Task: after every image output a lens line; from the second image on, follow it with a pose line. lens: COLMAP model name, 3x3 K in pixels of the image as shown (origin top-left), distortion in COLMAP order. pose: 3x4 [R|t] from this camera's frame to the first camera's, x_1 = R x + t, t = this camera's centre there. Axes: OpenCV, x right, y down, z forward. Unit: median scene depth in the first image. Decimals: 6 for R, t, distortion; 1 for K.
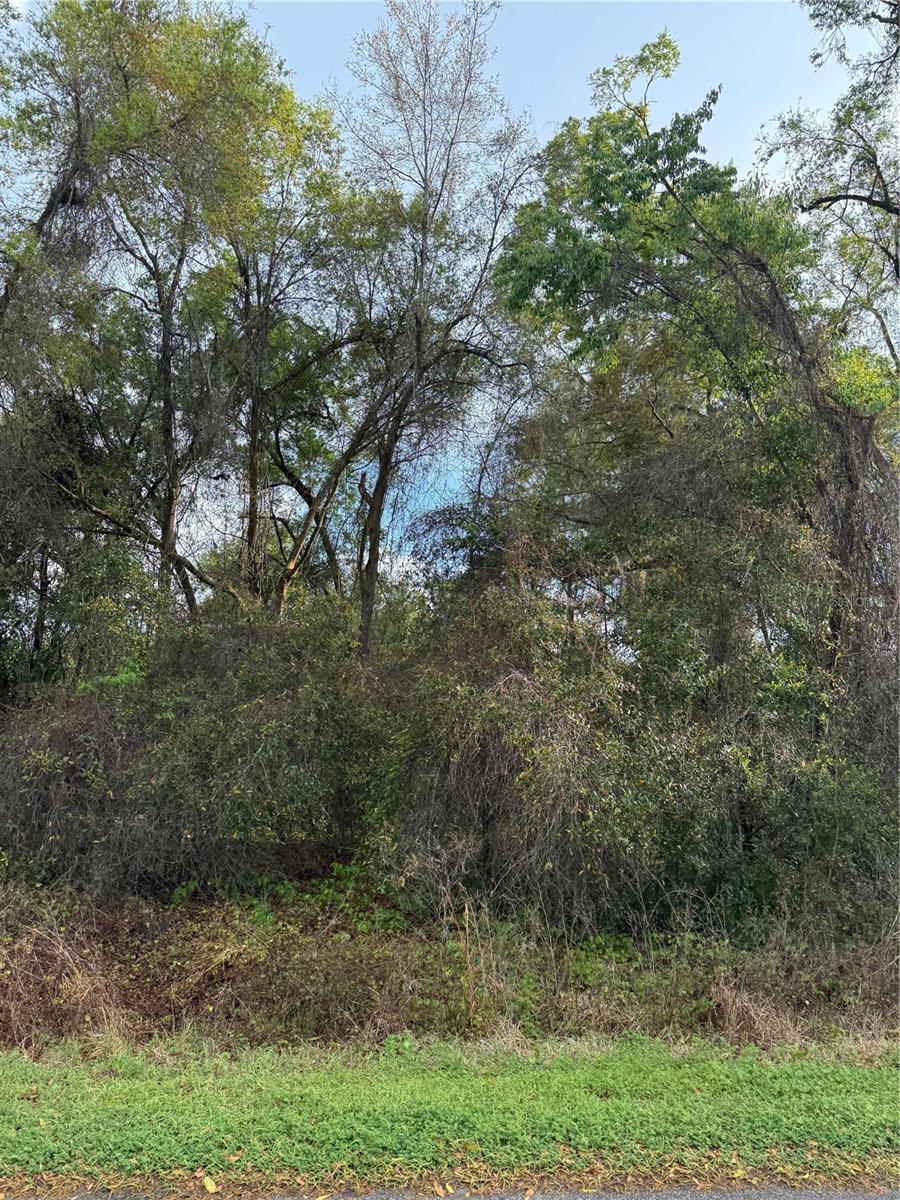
lens RADIAL K [[845.1, 0, 450.5], [0, 845.1, 600.7], [0, 0, 1]] dist [-0.002834, -0.005188]
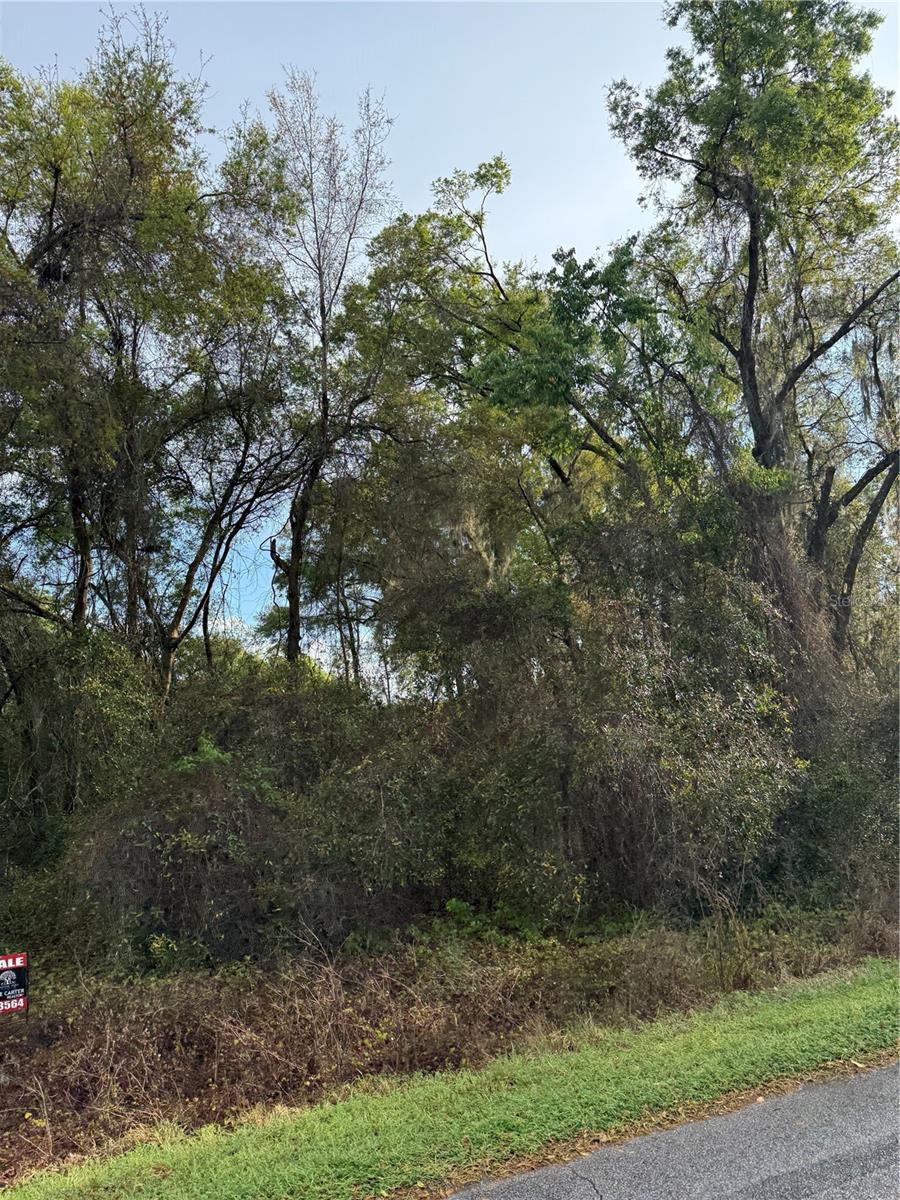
lens RADIAL K [[845.1, 0, 447.8], [0, 845.1, 599.9], [0, 0, 1]] dist [-0.002834, -0.005188]
pose [[0.938642, -0.046827, 0.341701, -0.263331], [0.067226, 0.996578, -0.048096, -0.014219], [-0.338279, 0.068116, 0.938577, -0.030697]]
